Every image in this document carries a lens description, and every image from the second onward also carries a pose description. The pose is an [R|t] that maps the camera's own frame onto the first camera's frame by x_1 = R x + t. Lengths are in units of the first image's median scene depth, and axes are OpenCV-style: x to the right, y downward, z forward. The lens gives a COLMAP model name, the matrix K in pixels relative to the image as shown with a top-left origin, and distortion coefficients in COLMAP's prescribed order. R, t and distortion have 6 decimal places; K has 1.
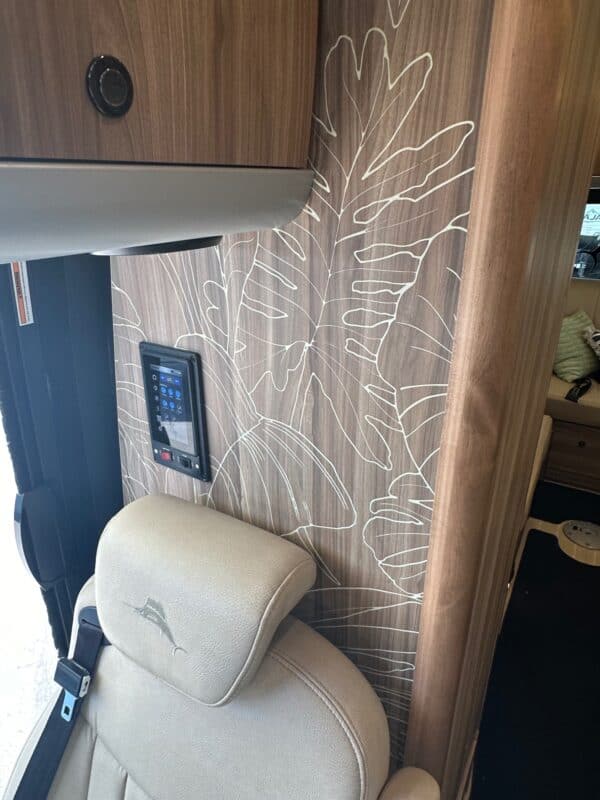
lens RADIAL K [[495.6, 0, 281.3], [0, 495.6, 392.7], [0, 0, 1]] dist [0.000360, -0.000618]
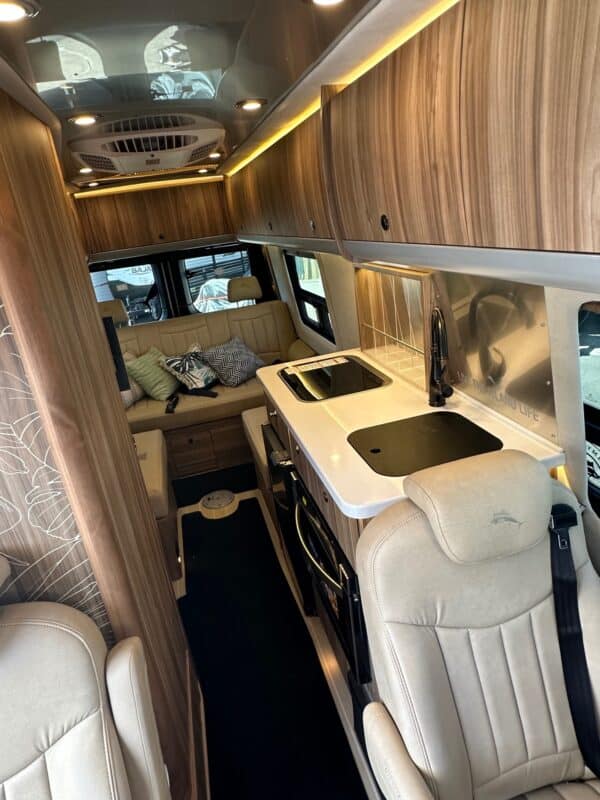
lens RADIAL K [[497.1, 0, 300.0], [0, 497.1, 400.0], [0, 0, 1]] dist [-0.021542, 0.036831]
pose [[0.673216, -0.322613, 0.665358, -0.171537], [0.386370, 0.920674, 0.055476, 0.167755], [-0.630475, 0.219727, 0.744460, -0.764620]]
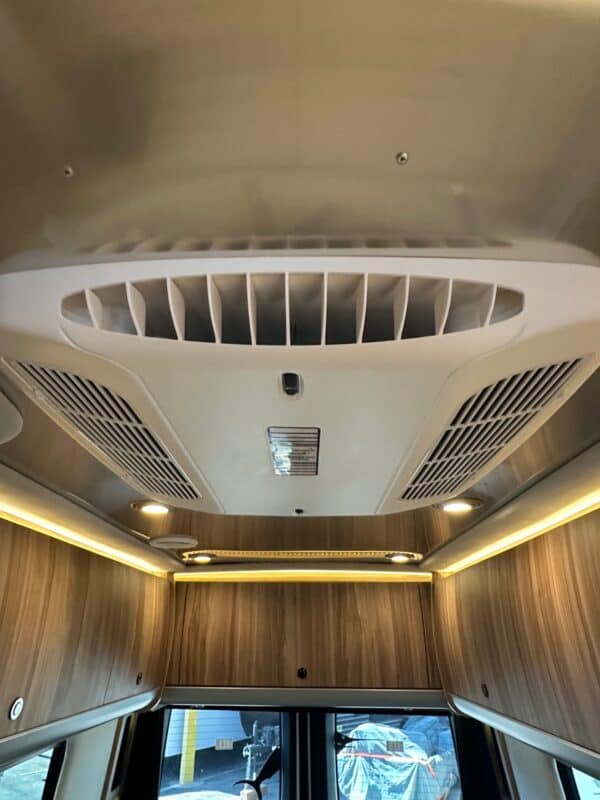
lens RADIAL K [[495.6, 0, 281.3], [0, 495.6, 392.7], [0, 0, 1]] dist [0.000360, -0.000618]
pose [[0.874290, 0.241635, 0.420987, 1.202526], [0.160201, 0.675056, -0.720163, -0.749498], [-0.458206, 0.697074, 0.551484, 1.072801]]
